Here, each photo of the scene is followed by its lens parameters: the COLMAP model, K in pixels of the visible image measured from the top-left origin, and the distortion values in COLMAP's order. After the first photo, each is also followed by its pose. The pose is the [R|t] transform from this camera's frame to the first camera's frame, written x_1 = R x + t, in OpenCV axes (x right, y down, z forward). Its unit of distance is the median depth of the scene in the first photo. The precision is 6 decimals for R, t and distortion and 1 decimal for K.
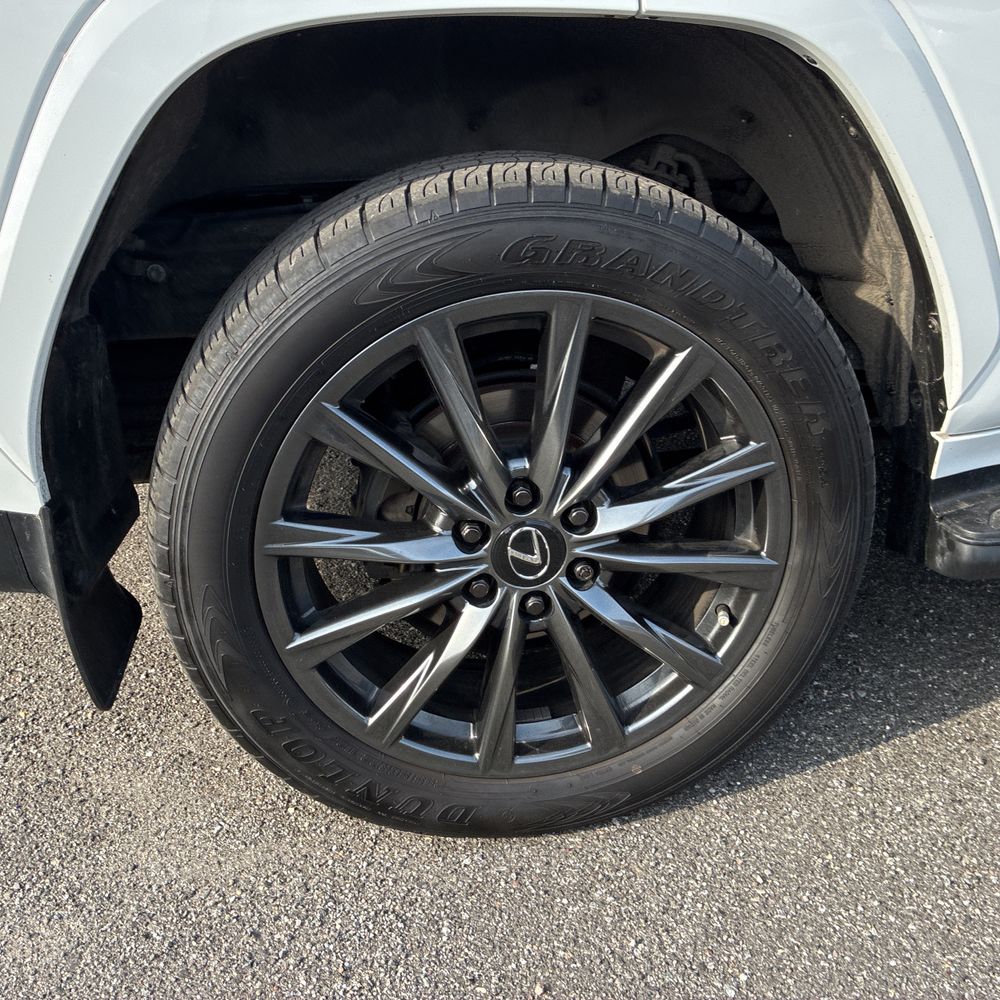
lens RADIAL K [[1034.9, 0, 500.2], [0, 1034.9, 478.0], [0, 0, 1]] dist [0.038349, -0.021659]
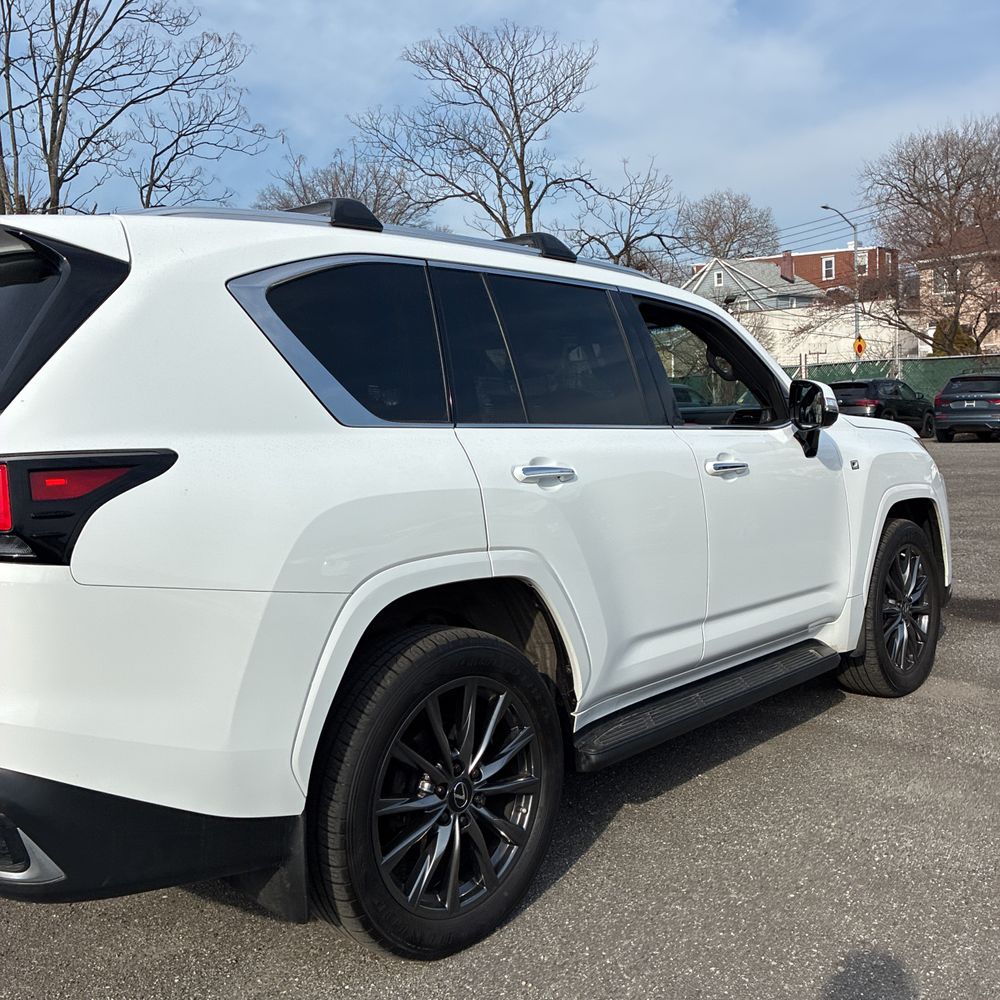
lens RADIAL K [[1034.9, 0, 500.2], [0, 1034.9, 478.0], [0, 0, 1]] dist [0.038349, -0.021659]
pose [[0.790402, -0.040599, 0.611241, -1.272332], [0.262278, 0.924150, -0.277772, 0.085750], [-0.553601, 0.379866, 0.741099, -1.012611]]
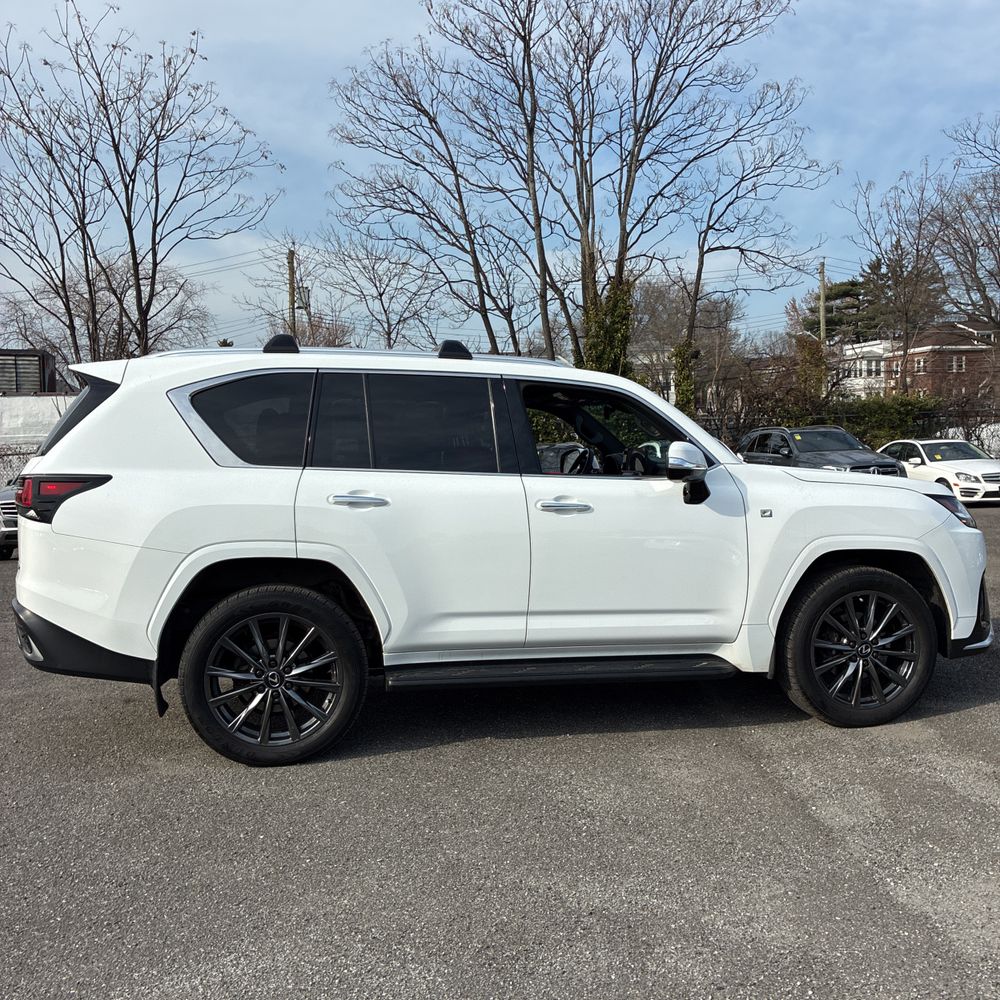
lens RADIAL K [[1034.9, 0, 500.2], [0, 1034.9, 478.0], [0, 0, 1]] dist [0.038349, -0.021659]
pose [[0.999040, 0.020563, 0.038670, 0.726289], [-0.004574, 0.927083, -0.374827, 0.848272], [-0.043558, 0.374291, 0.926288, -3.036468]]
